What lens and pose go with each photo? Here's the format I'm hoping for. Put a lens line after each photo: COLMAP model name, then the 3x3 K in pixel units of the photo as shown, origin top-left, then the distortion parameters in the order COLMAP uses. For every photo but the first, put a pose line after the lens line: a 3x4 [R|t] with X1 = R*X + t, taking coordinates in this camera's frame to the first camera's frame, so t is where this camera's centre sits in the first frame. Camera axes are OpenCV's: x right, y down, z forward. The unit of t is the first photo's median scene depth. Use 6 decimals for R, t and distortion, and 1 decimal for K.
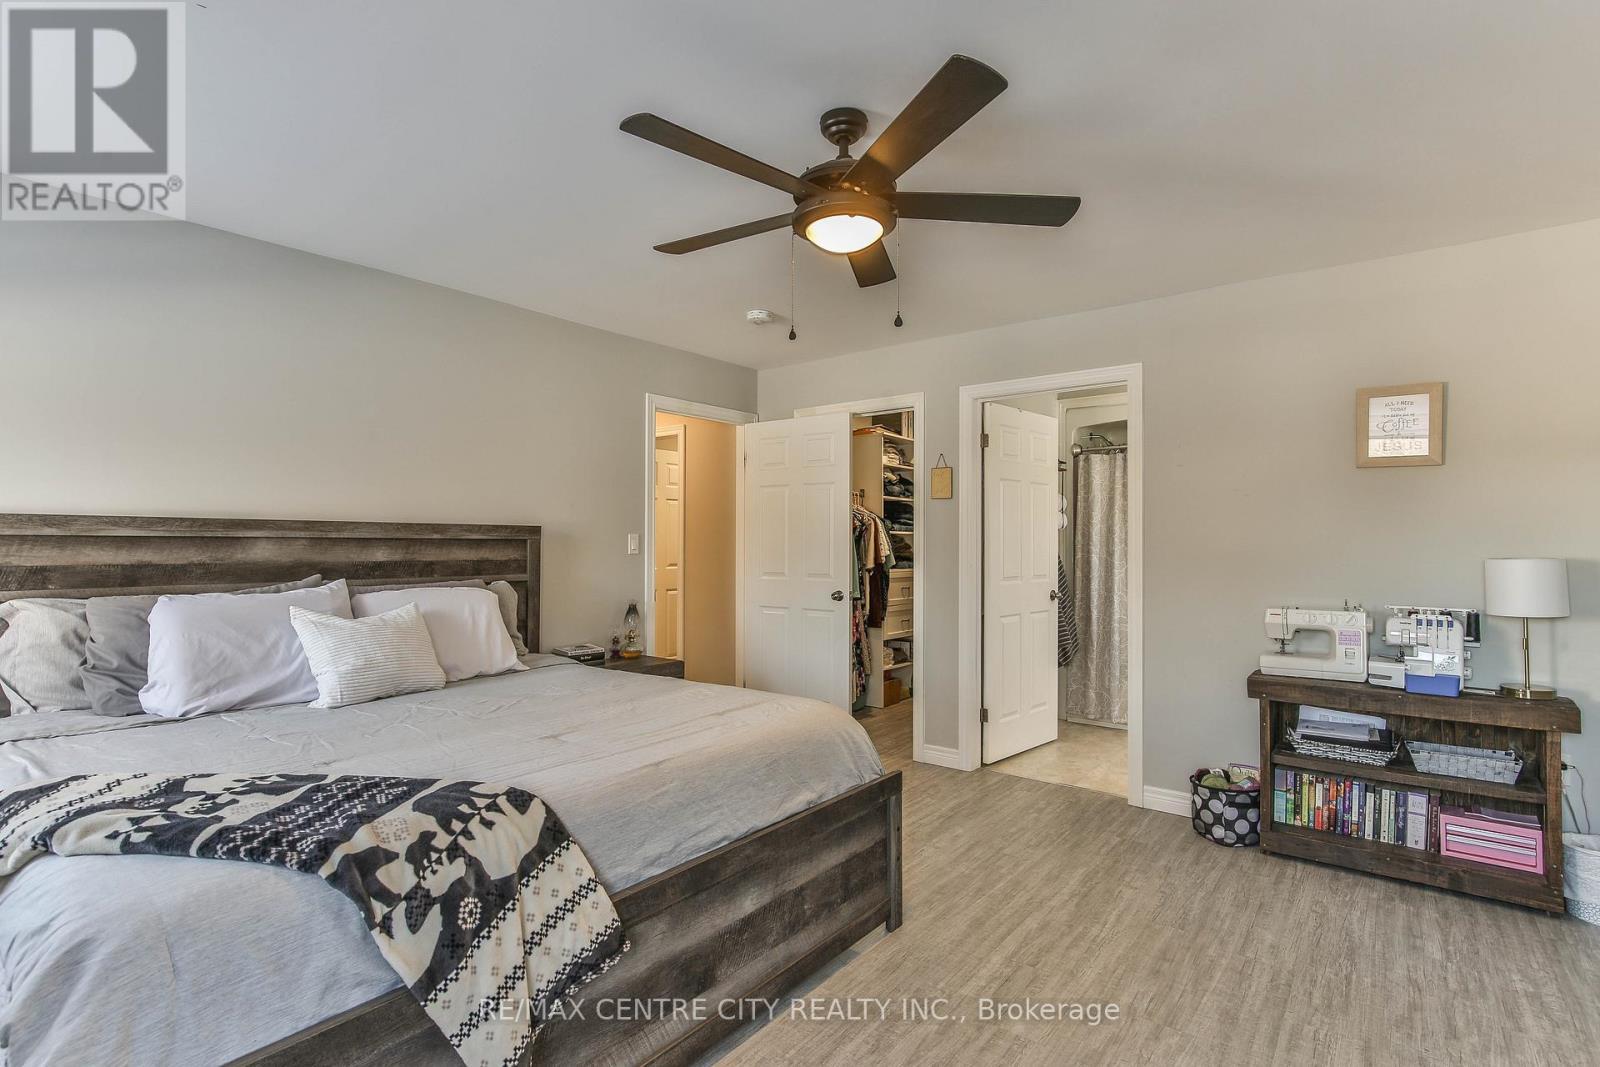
lens RADIAL K [[781.4, 0, 761.5], [0, 781.4, 536.5], [0, 0, 1]] dist [-0.000681, -0.000100]
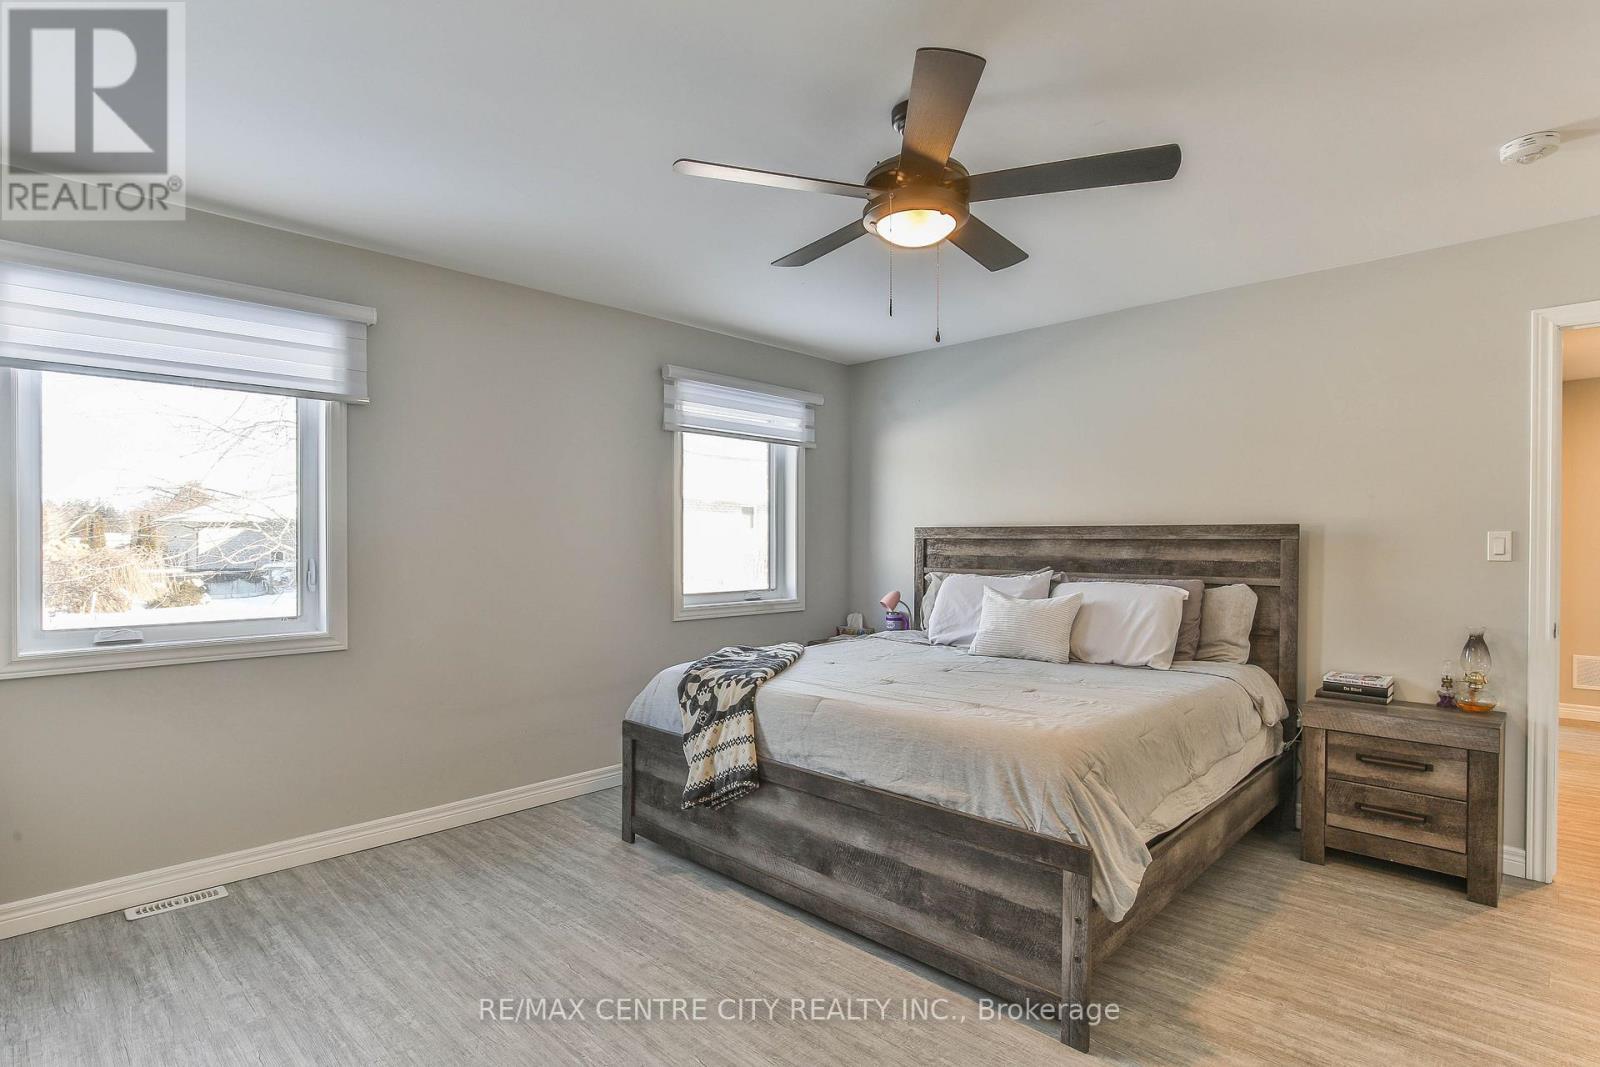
lens RADIAL K [[781.4, 0, 794.7], [0, 781.4, 540.9], [0, 0, 1]] dist [-0.000681, -0.000100]
pose [[-0.069704, -0.005366, -0.997553, 0.799282], [0.003020, 0.999980, -0.005590, 0.010894], [0.997563, -0.003402, -0.069686, 0.659051]]
